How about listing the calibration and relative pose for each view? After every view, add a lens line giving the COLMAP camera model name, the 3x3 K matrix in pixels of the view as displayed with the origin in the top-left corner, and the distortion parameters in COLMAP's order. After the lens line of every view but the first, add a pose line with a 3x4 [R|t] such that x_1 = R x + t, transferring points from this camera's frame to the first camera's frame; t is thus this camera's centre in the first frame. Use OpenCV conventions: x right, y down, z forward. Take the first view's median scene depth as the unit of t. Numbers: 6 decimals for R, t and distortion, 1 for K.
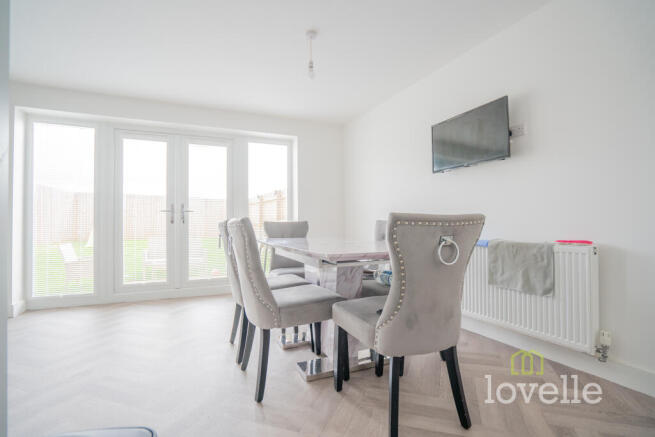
lens RADIAL K [[312.3, 0, 327.5], [0, 312.3, 218.5], [0, 0, 1]] dist [0.001022, 0.000523]
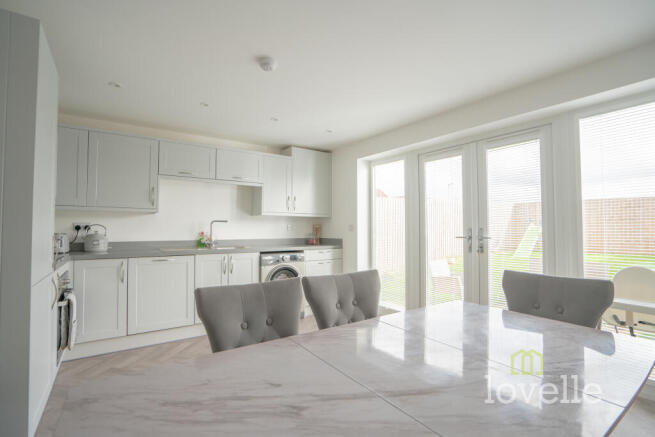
lens RADIAL K [[312.3, 0, 327.5], [0, 312.3, 218.5], [0, 0, 1]] dist [0.001022, 0.000523]
pose [[0.214999, -0.022412, -0.976357, 0.222600], [0.009766, 0.999736, -0.020798, -0.059766], [0.976565, -0.005063, 0.215161, 0.459680]]
